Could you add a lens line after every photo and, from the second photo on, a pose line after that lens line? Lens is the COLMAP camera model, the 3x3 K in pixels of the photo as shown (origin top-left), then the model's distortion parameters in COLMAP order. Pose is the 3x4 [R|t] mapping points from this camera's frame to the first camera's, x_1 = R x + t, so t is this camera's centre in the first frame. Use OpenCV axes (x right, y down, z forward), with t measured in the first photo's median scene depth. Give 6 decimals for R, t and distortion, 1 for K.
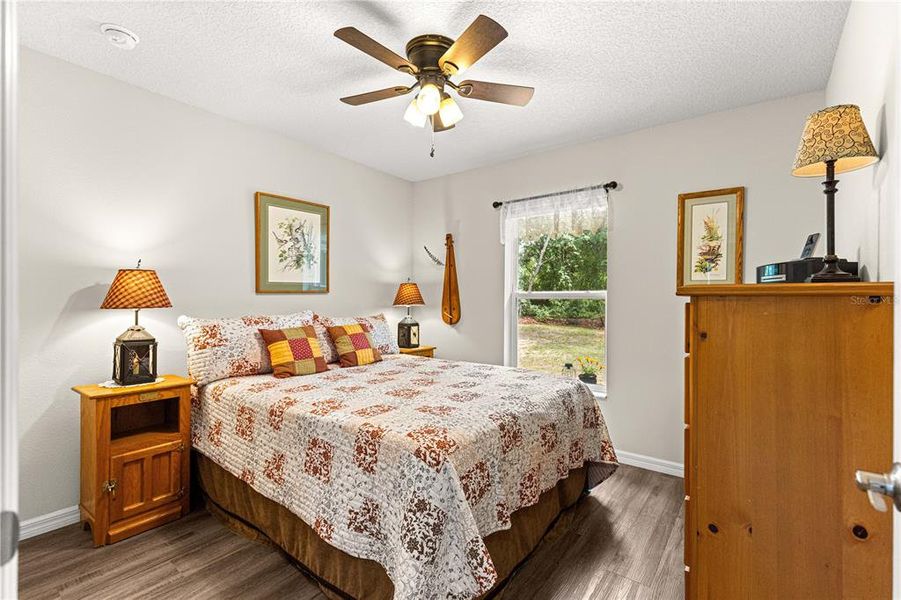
lens RADIAL K [[403.2, 0, 451.0], [0, 403.2, 300.7], [0, 0, 1]] dist [-0.016771, -0.000554]
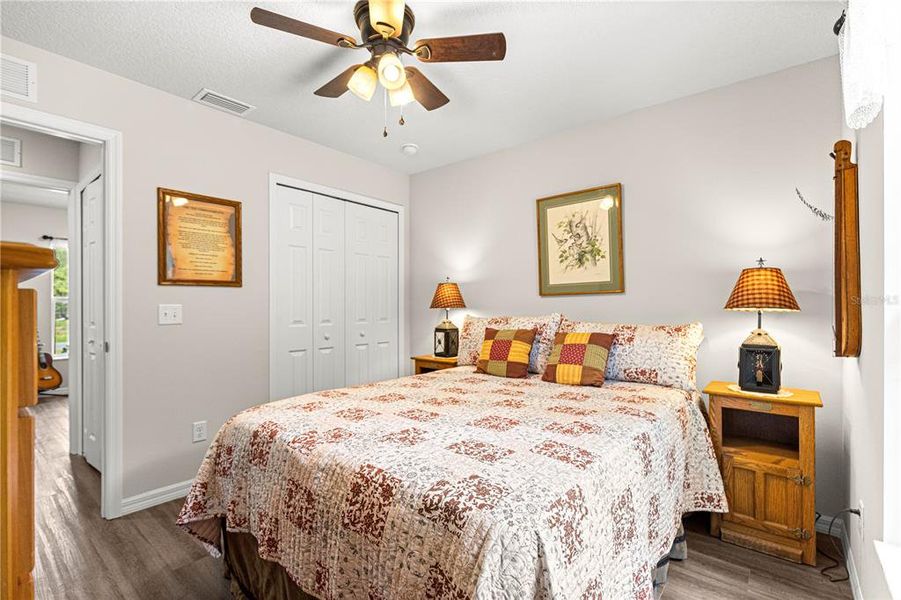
lens RADIAL K [[403.2, 0, 453.4], [0, 403.2, 292.7], [0, 0, 1]] dist [-0.016771, -0.000554]
pose [[-0.112095, -0.024746, -0.993389, 0.746748], [-0.001668, 0.999693, -0.024715, -0.001297], [0.993696, -0.001114, -0.112101, 1.141992]]
